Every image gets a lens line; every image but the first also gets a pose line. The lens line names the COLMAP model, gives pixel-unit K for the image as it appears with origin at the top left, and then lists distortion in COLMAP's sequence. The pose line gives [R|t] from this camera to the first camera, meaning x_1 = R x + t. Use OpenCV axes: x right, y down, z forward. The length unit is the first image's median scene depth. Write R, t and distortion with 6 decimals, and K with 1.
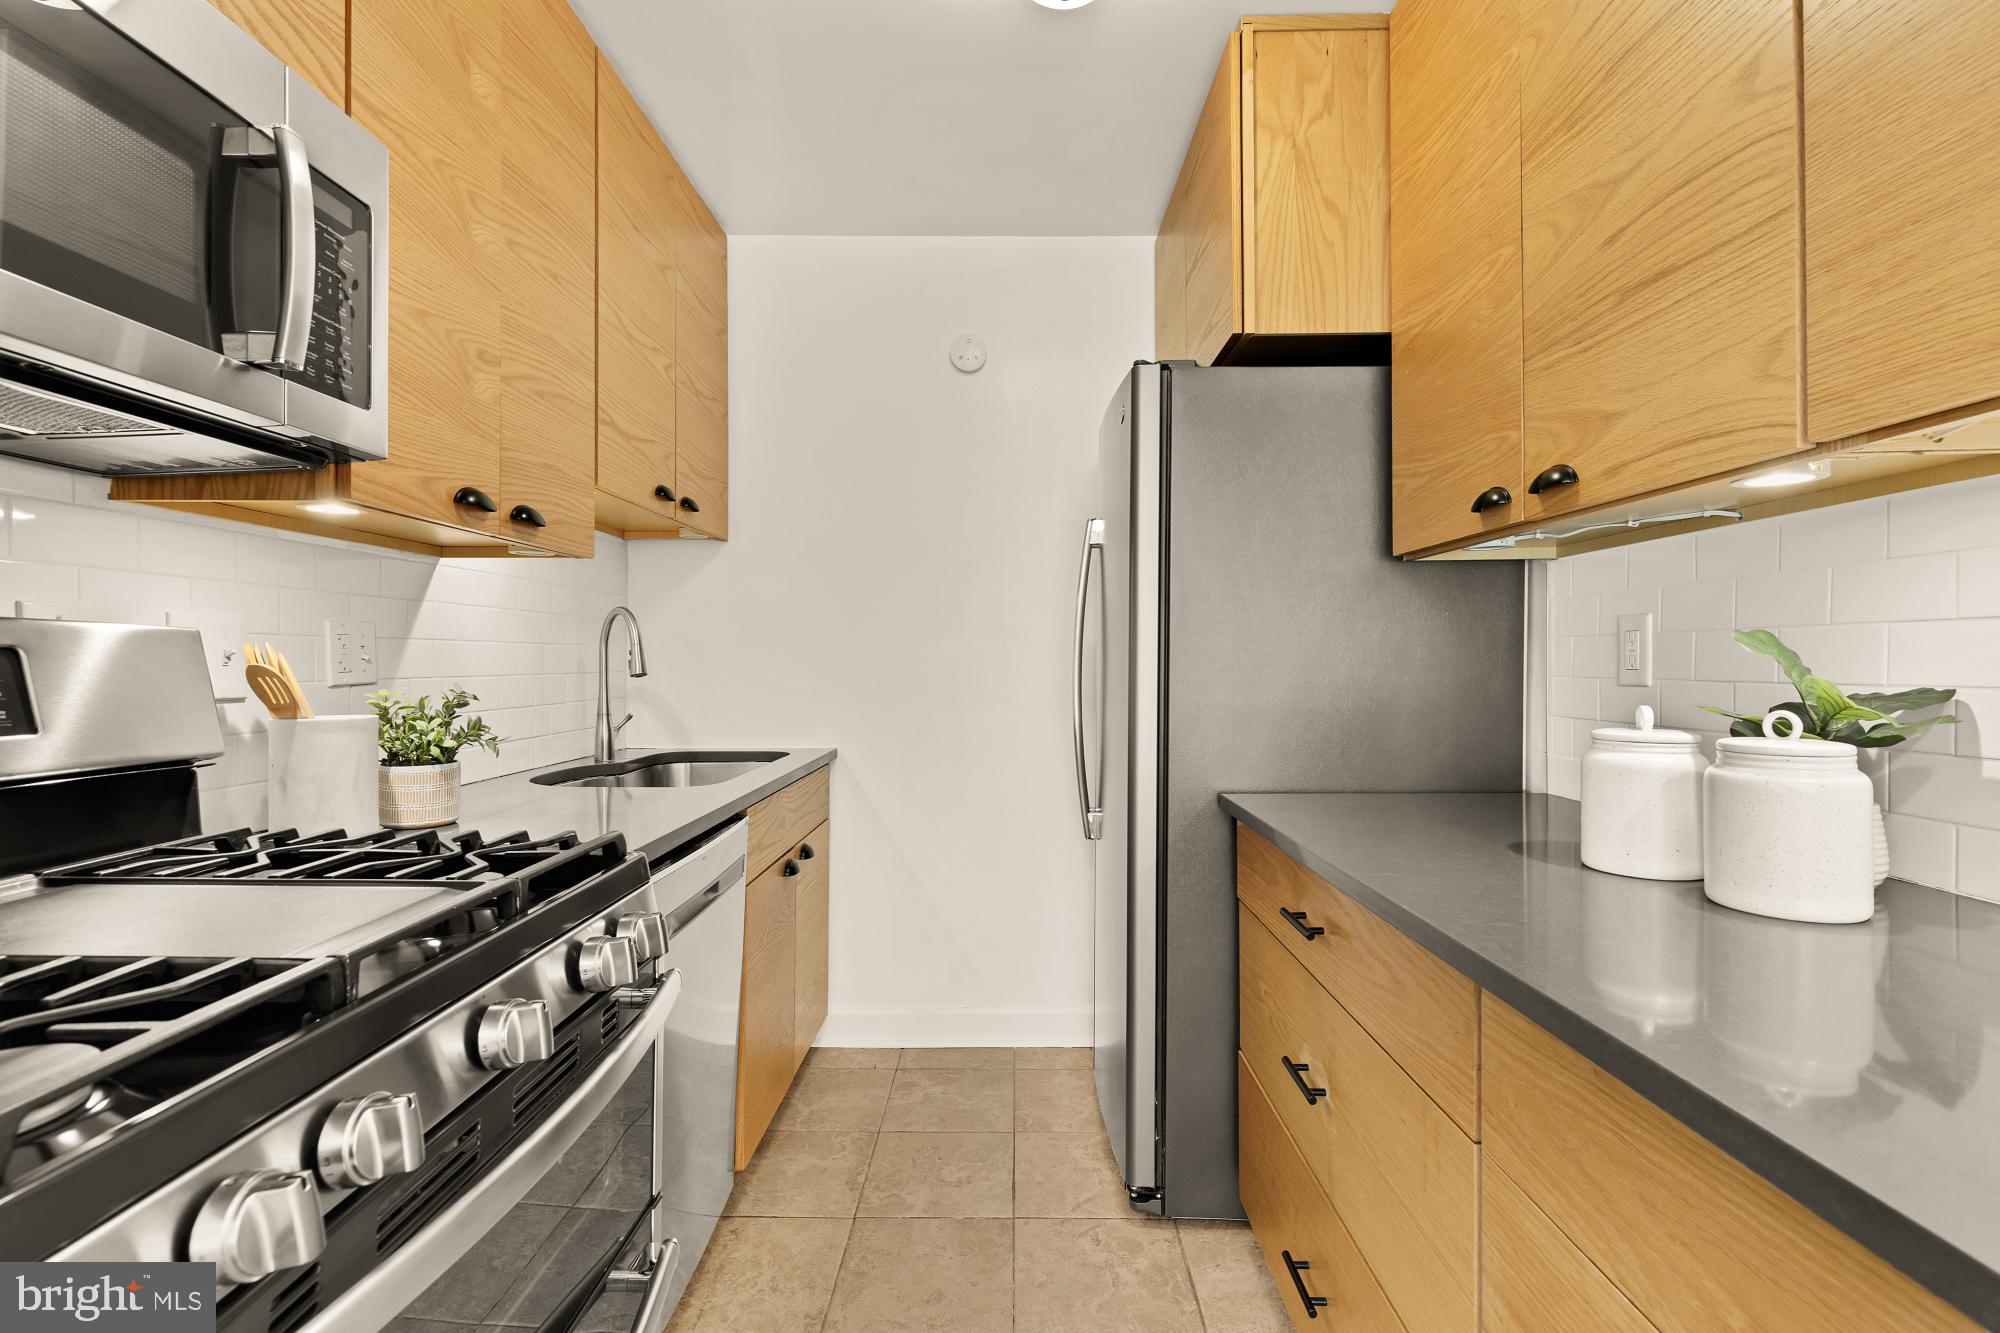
lens RADIAL K [[896.3, 0, 1000.4], [0, 896.3, 660.5], [0, 0, 1]] dist [0.001623, 0.000079]
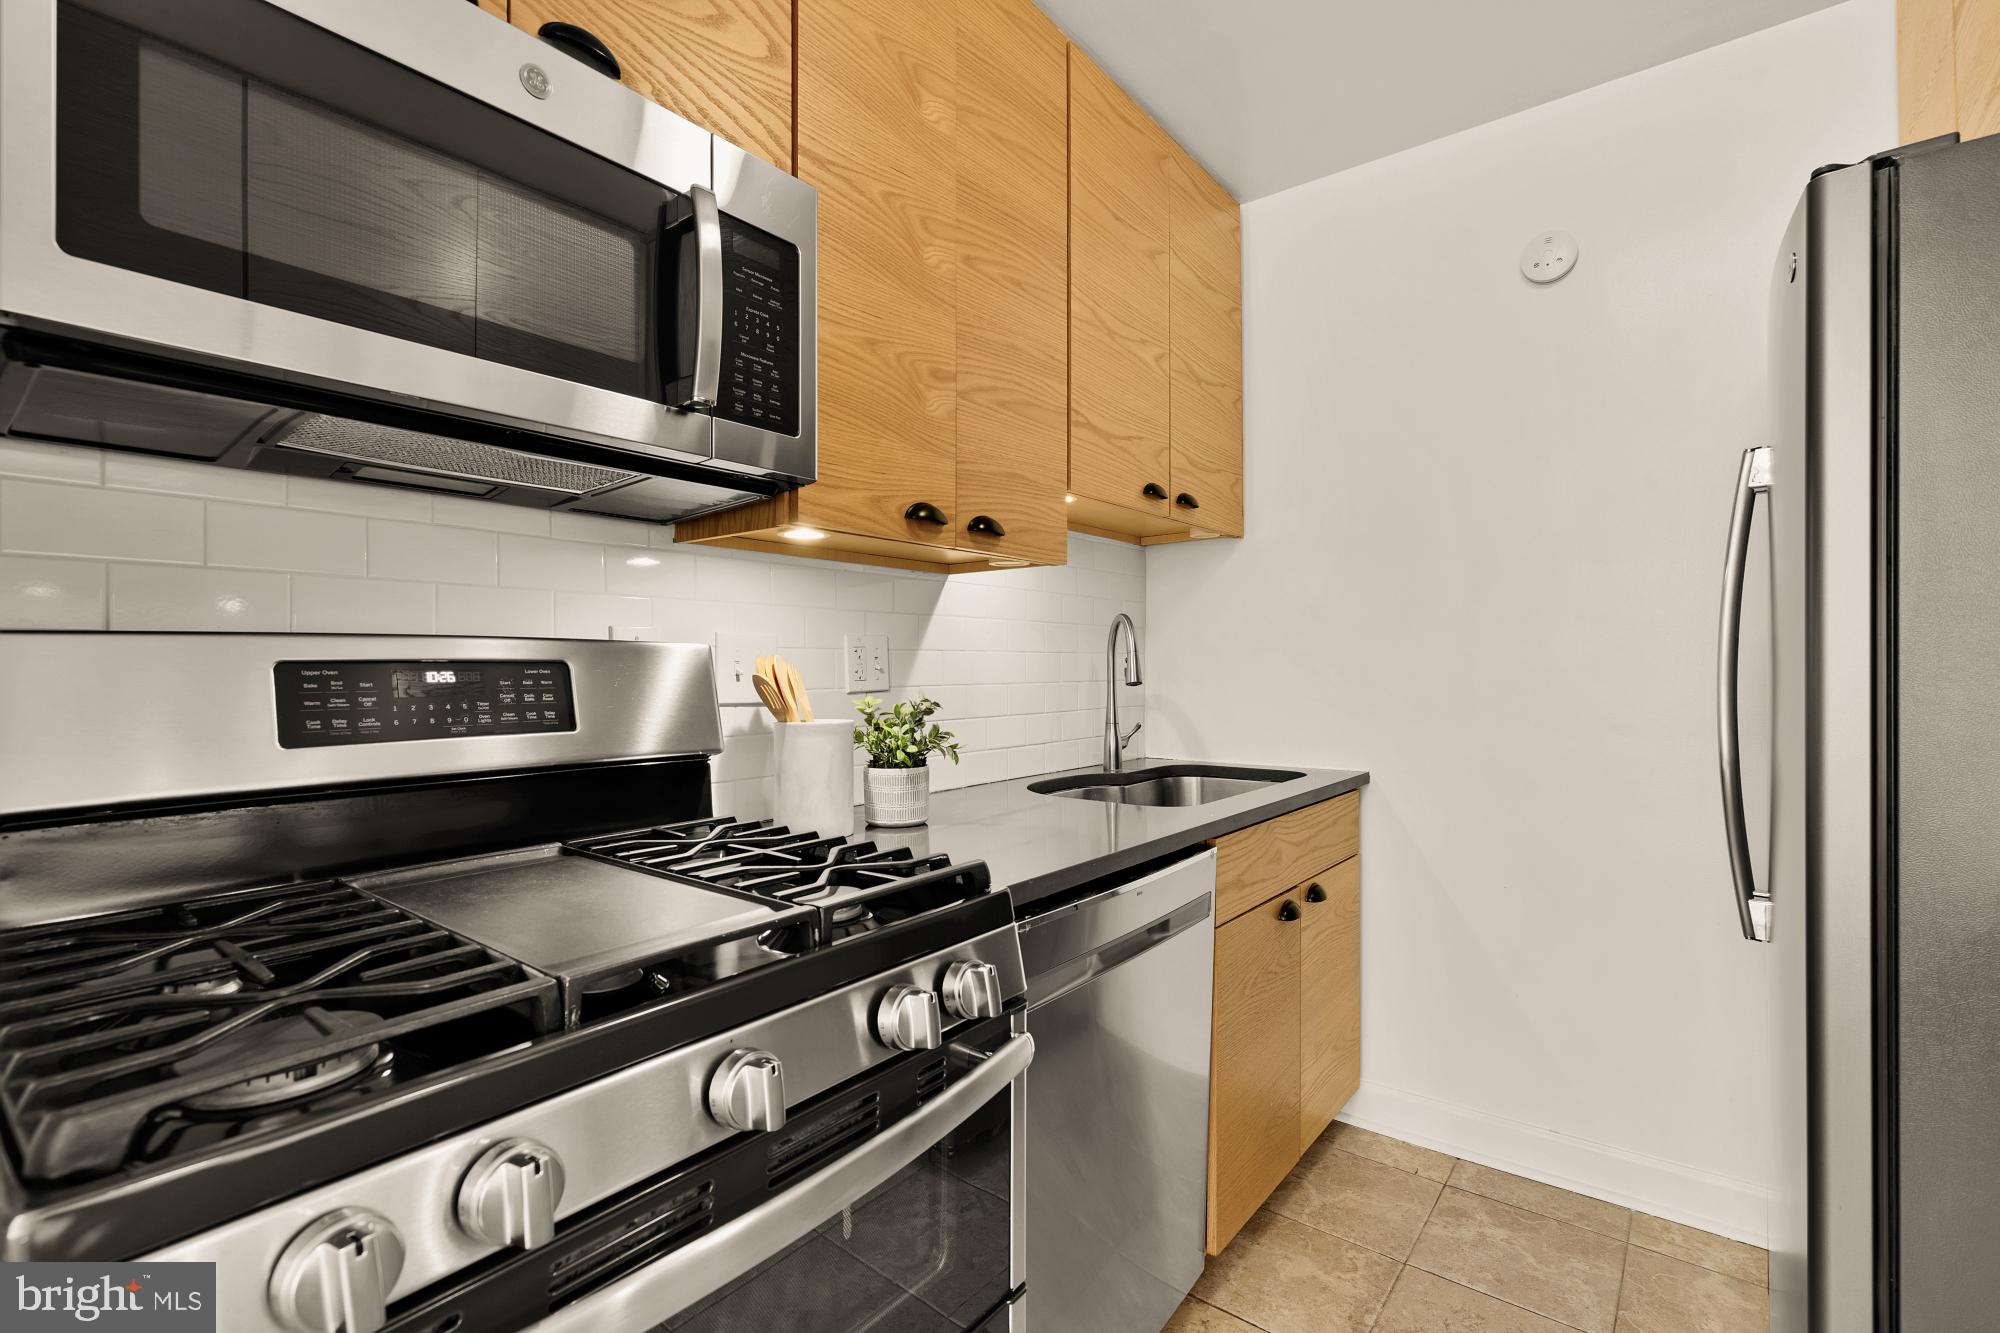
lens RADIAL K [[894.2, 0, 999.1], [0, 894.2, 662.4], [0, 0, 1]] dist [0.004528, -0.000741]
pose [[0.791630, -0.008248, -0.610945, 0.090129], [0.004909, 0.999962, -0.007140, -0.000899], [0.610981, 0.002653, 0.791641, 0.202154]]
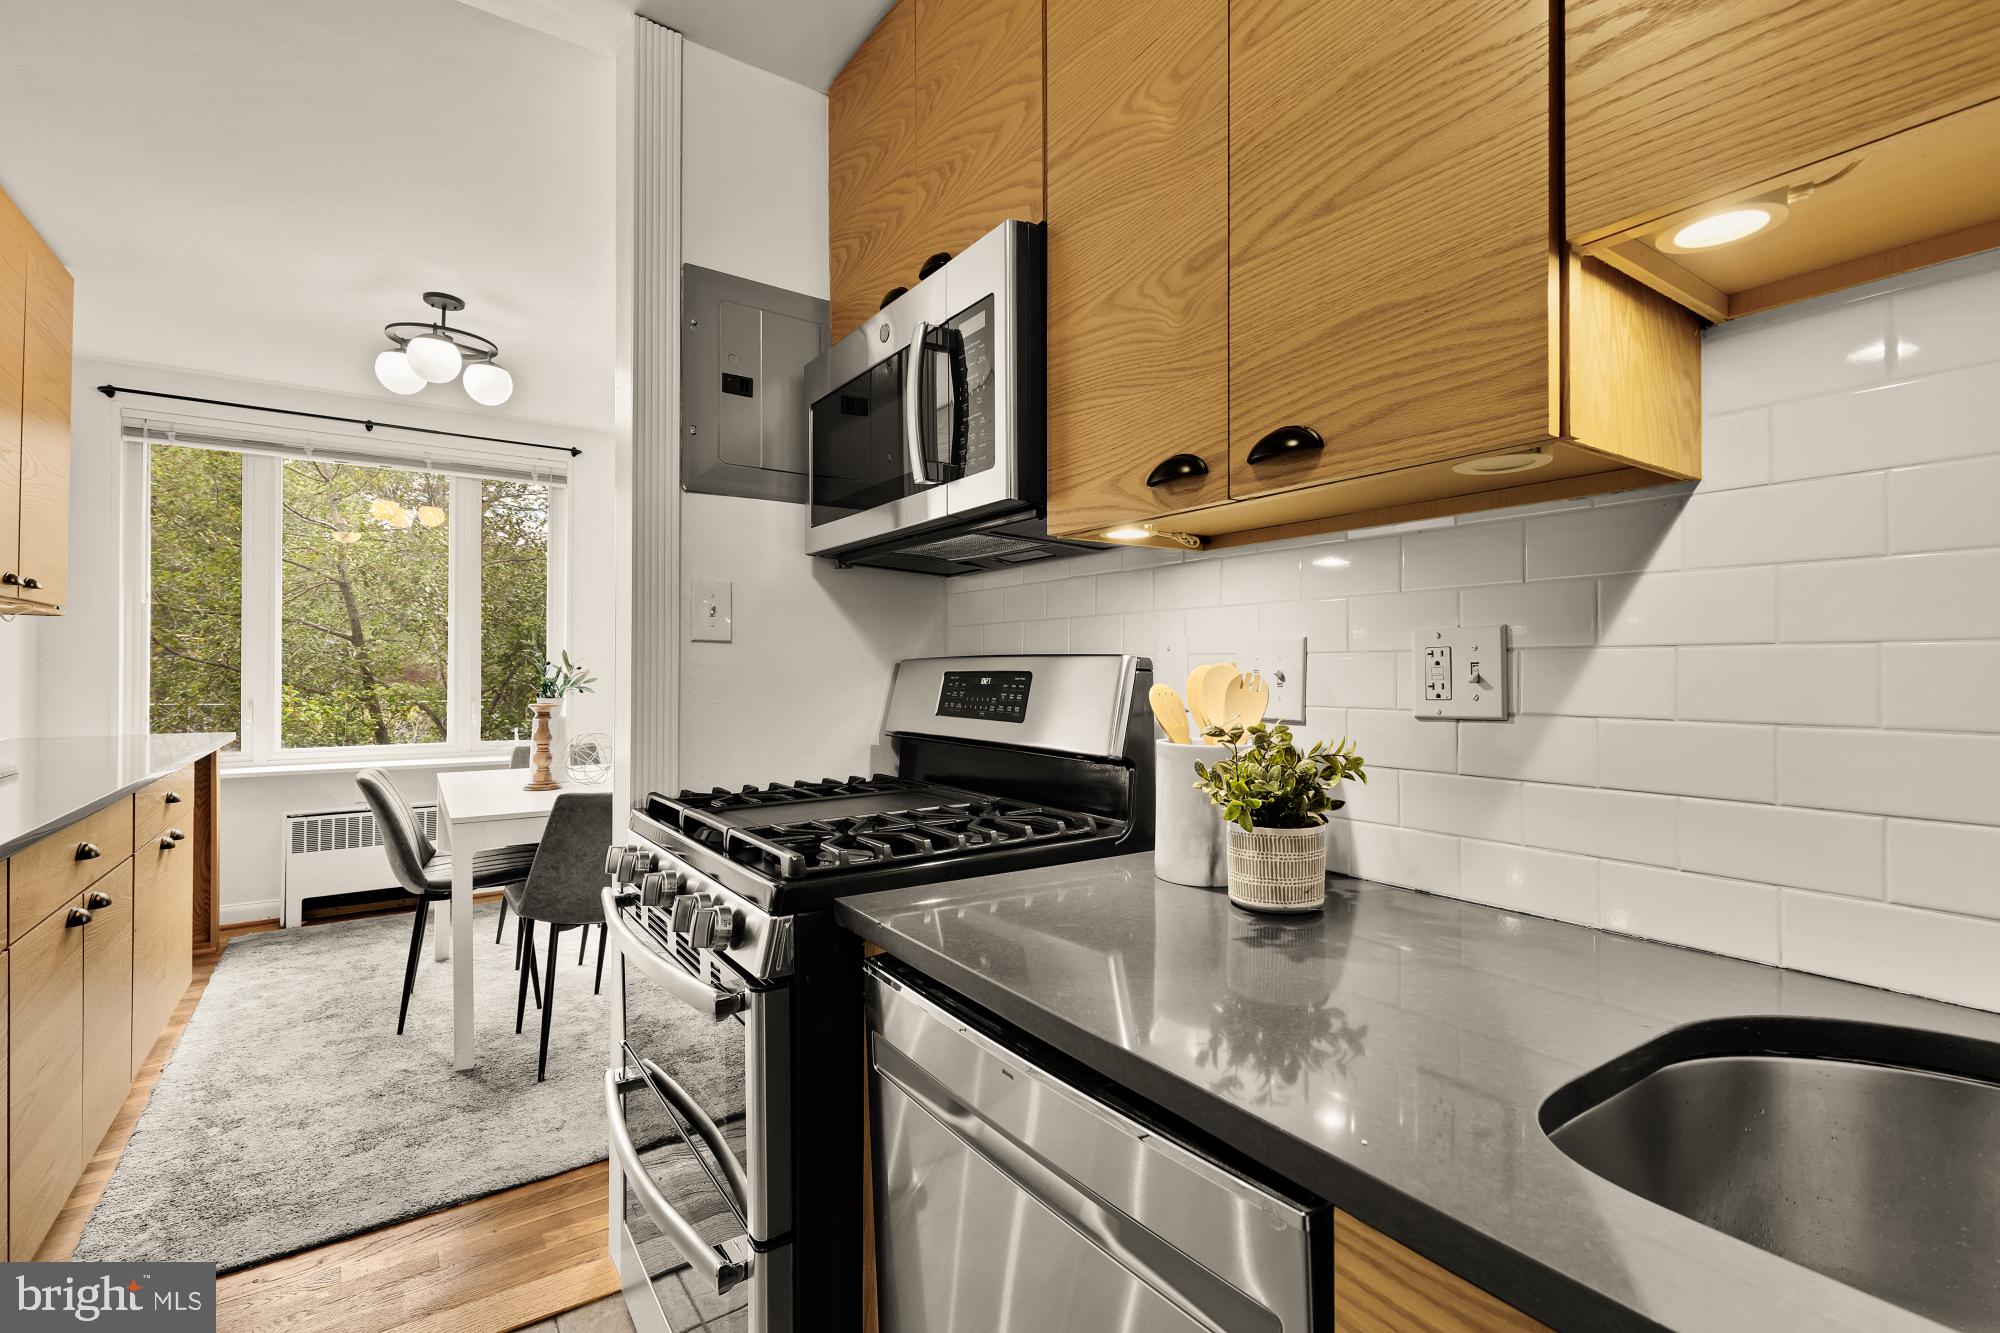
lens RADIAL K [[894.2, 0, 999.1], [0, 894.2, 662.4], [0, 0, 1]] dist [0.004528, -0.000741]
pose [[-0.818043, -0.006556, -0.575120, -0.028400], [-0.001859, 0.999960, -0.008755, -0.009271], [0.575154, -0.006093, -0.818022, 1.304598]]
